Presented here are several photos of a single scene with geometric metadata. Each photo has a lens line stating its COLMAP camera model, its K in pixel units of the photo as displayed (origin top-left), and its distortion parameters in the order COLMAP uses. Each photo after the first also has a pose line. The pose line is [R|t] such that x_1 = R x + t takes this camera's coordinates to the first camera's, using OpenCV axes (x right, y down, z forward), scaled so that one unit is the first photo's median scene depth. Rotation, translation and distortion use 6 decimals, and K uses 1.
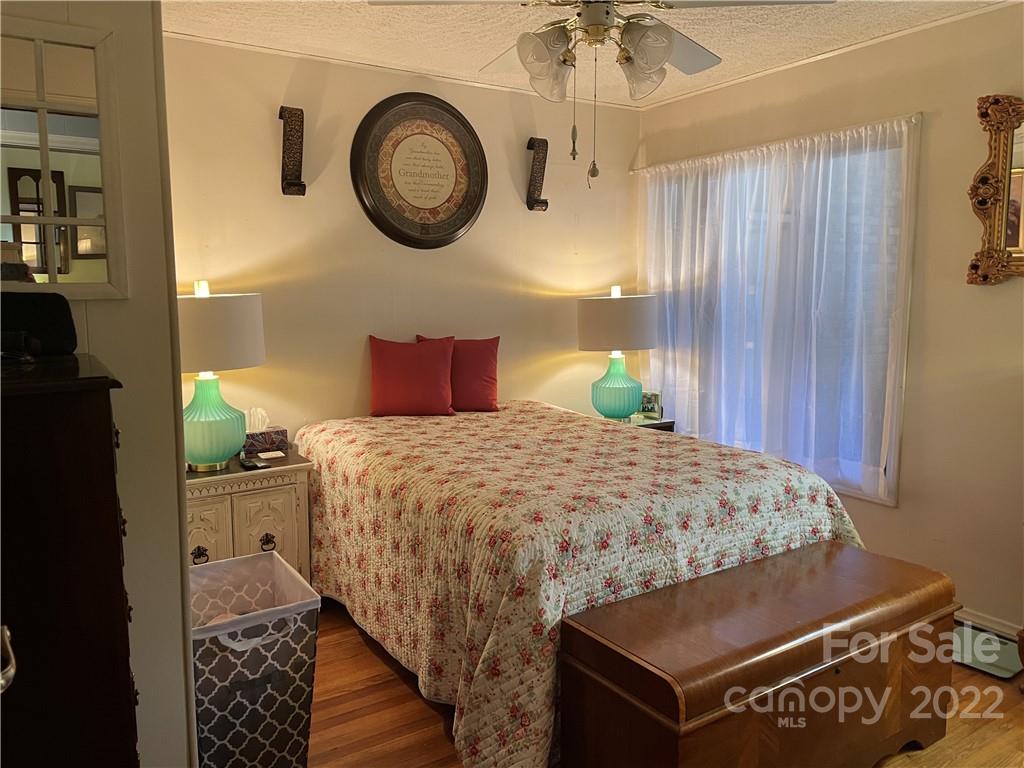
lens RADIAL K [[781.0, 0, 511.2], [0, 781.0, 370.5], [0, 0, 1]] dist [0.070978, -0.002259]
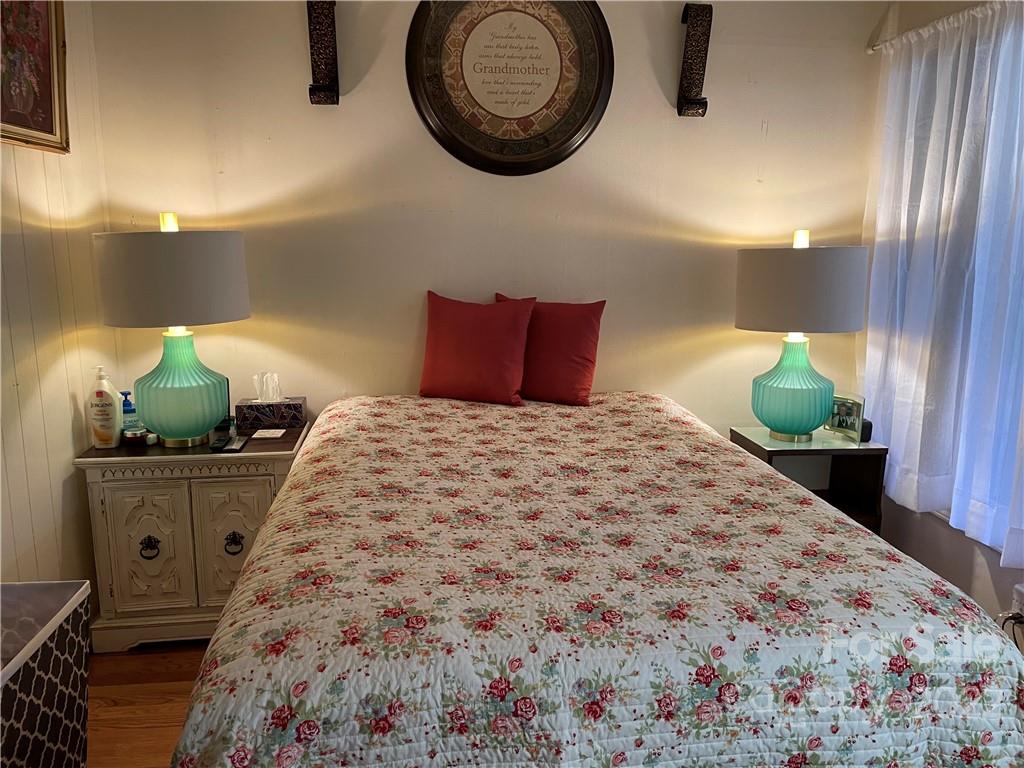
lens RADIAL K [[779.8, 0, 516.6], [0, 779.8, 381.2], [0, 0, 1]] dist [0.088989, -0.107714]
pose [[0.899759, 0.097195, -0.425425, 0.232712], [-0.063836, 0.993709, 0.092016, -0.032733], [0.431693, -0.055635, 0.900303, 0.340495]]
